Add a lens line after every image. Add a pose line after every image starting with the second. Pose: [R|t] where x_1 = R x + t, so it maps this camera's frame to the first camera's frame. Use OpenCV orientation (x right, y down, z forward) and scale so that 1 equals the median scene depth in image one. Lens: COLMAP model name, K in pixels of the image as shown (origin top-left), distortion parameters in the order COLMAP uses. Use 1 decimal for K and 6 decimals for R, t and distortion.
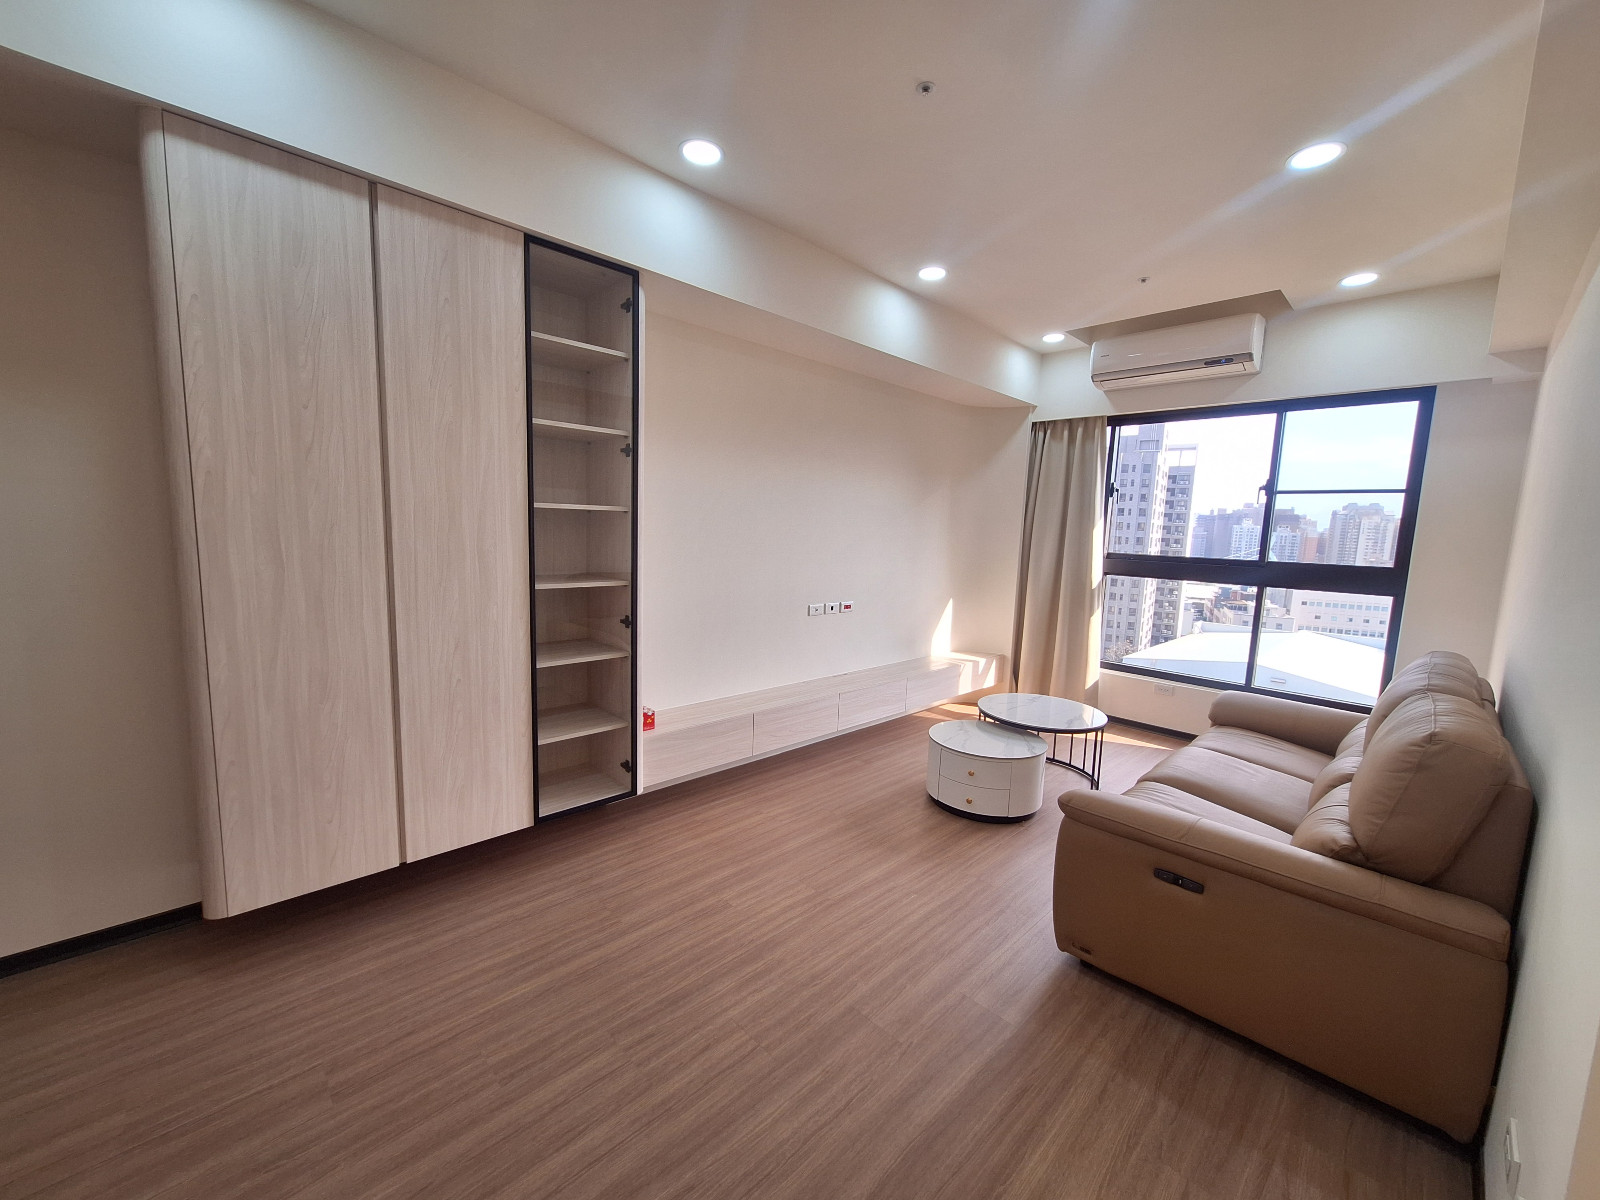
lens RADIAL K [[630.1, 0, 804.4], [0, 630.1, 604.8], [0, 0, 1]] dist [0.001168, -0.000027]
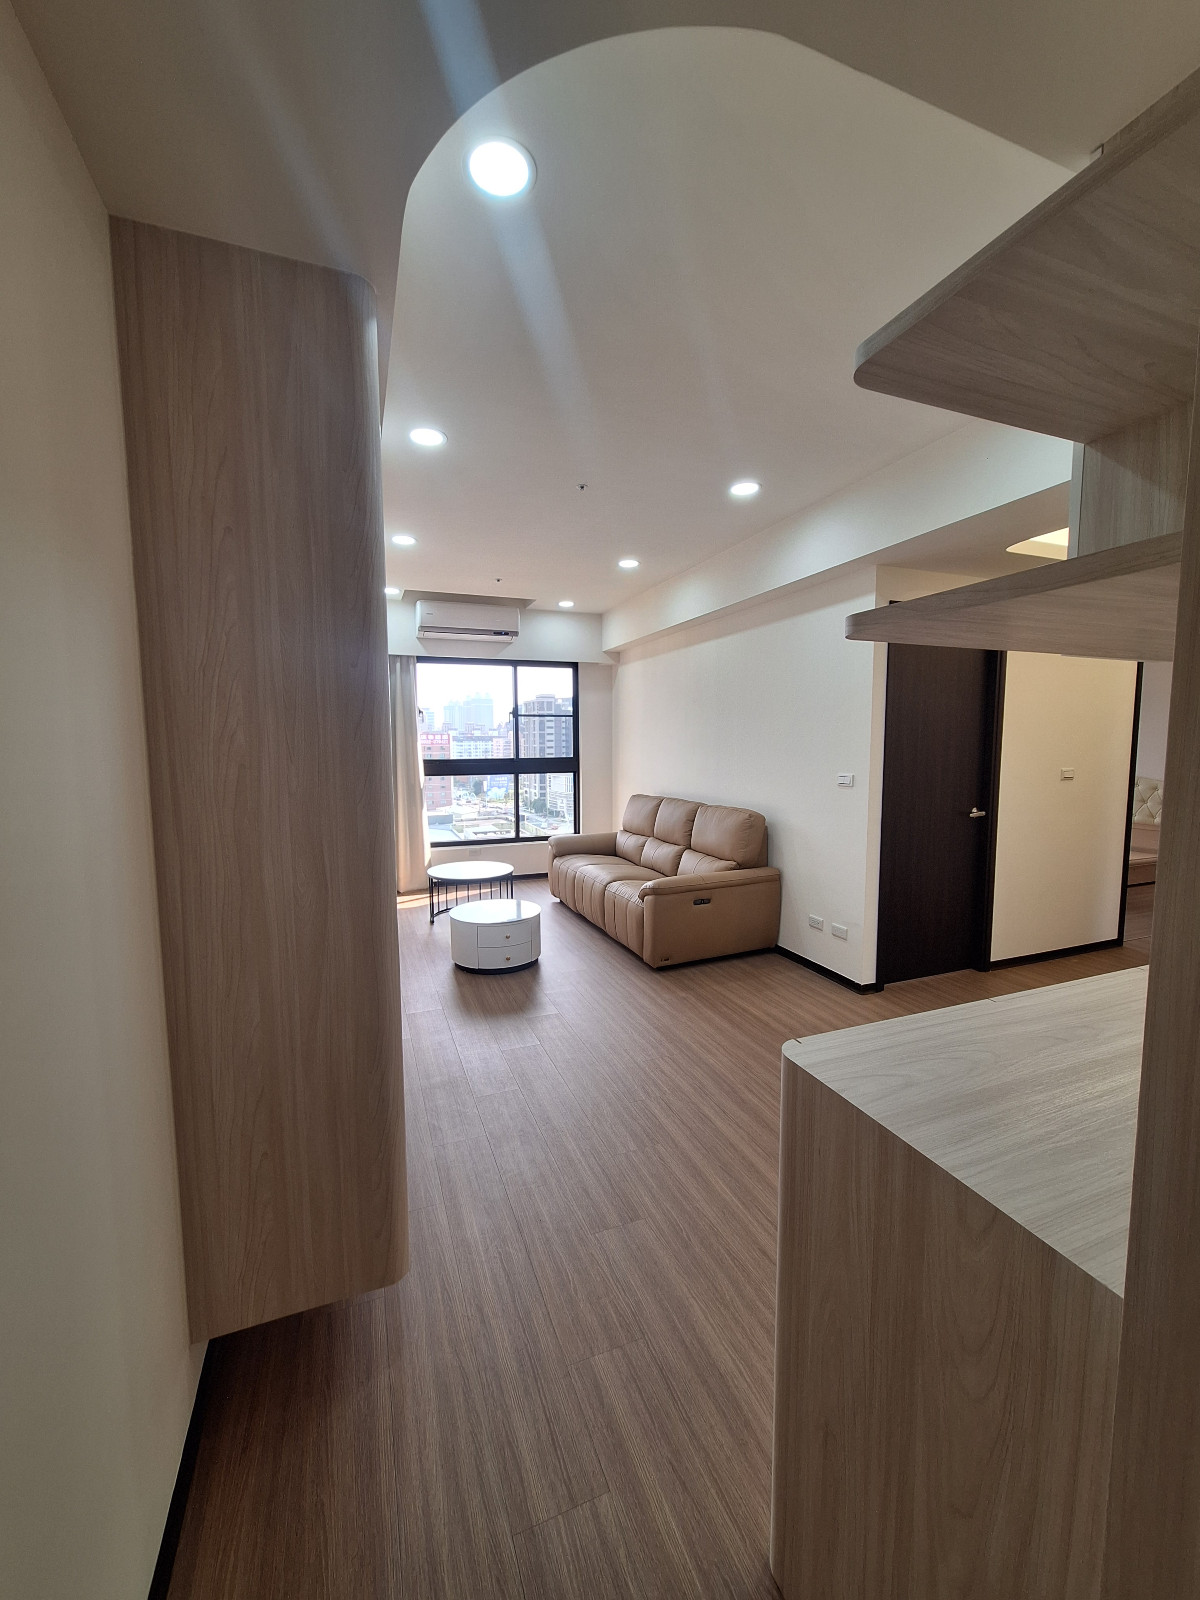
lens RADIAL K [[630.1, 0, 605.5], [0, 630.1, 795.9], [0, 0, 1]] dist [0.001168, -0.000027]
pose [[0.387082, -0.120809, 0.914097, -1.077205], [0.134416, 0.988182, 0.073681, -0.101373], [-0.912195, 0.094348, 0.398746, 0.268390]]
